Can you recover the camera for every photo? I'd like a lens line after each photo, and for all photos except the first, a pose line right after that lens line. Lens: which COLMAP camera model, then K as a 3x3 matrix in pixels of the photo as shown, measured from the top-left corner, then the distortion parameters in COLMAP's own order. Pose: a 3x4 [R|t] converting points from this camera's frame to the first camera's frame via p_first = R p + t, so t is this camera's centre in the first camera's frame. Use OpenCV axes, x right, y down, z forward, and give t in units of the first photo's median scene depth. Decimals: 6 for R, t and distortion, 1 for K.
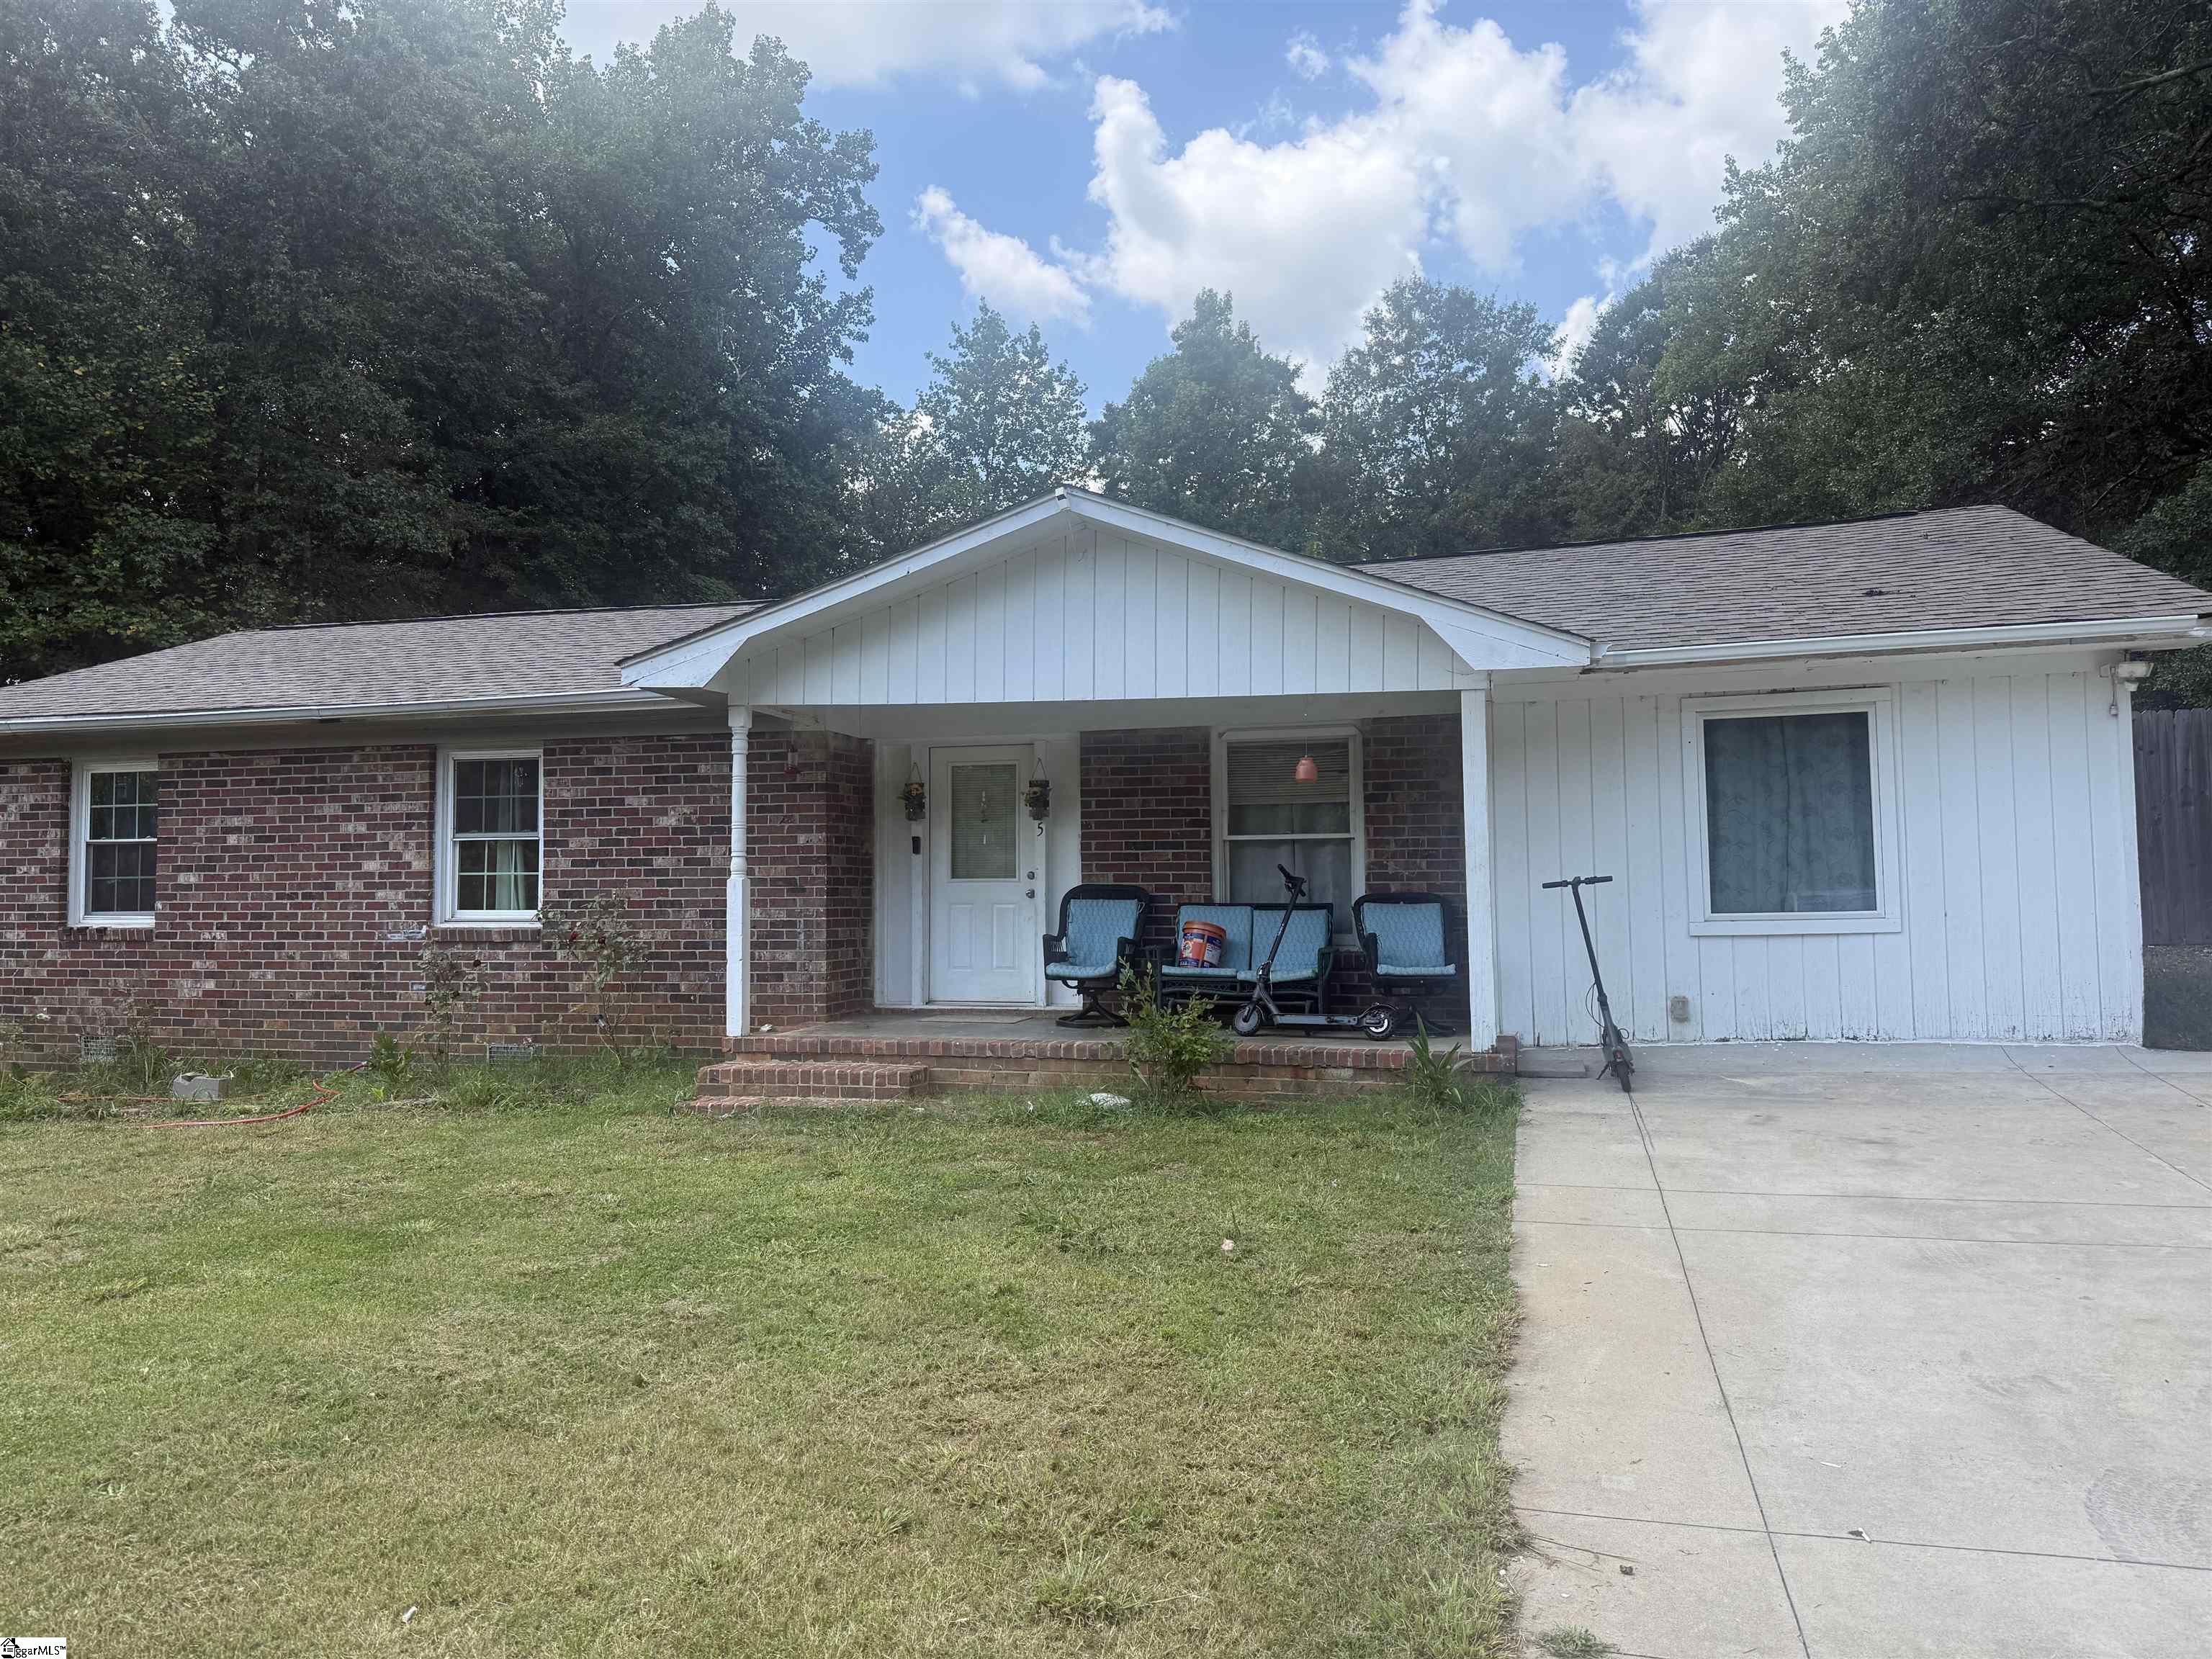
lens RADIAL K [[1567.0, 0, 1062.1], [0, 1567.0, 845.1], [0, 0, 1]] dist [0.085176, -0.089460]
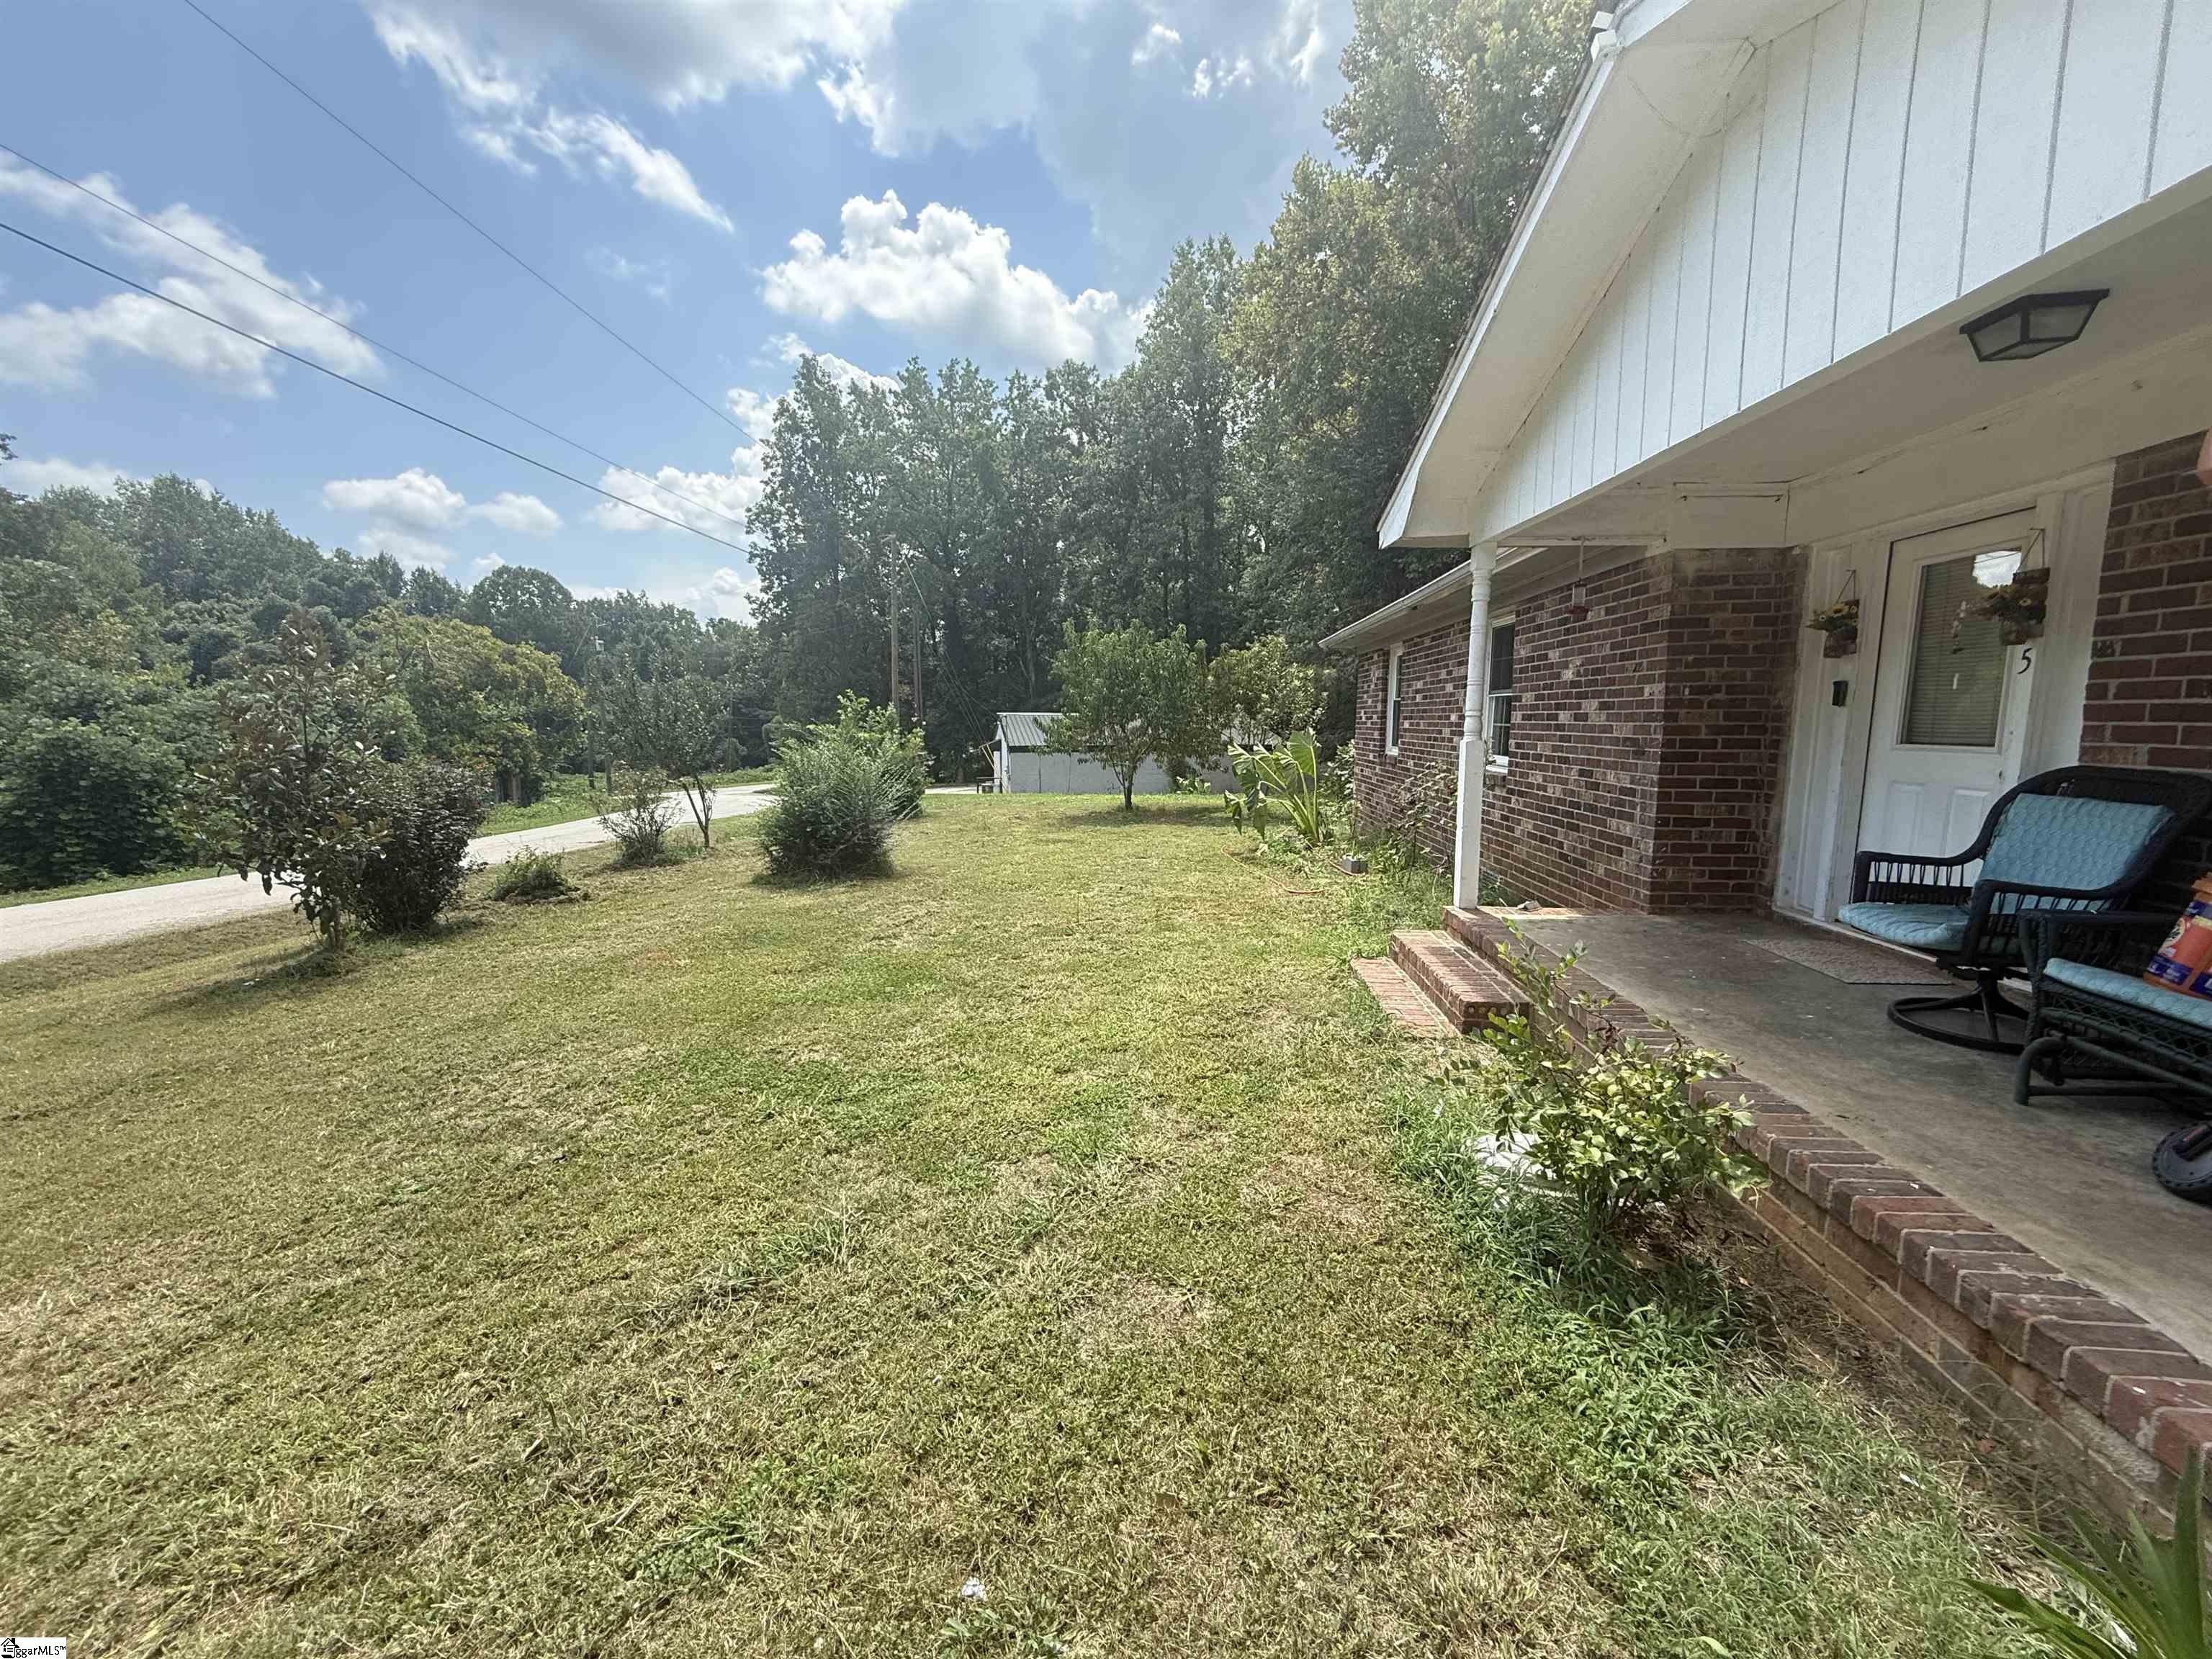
lens RADIAL K [[884.6, 0, 1105.4], [0, 884.6, 825.3], [0, 0, 1]] dist [0.002419, 0.001635]
pose [[0.206930, 0.123242, -0.970562, 0.211891], [0.028560, 0.990851, 0.131907, -0.002962], [0.977939, -0.055014, 0.201517, 0.562446]]
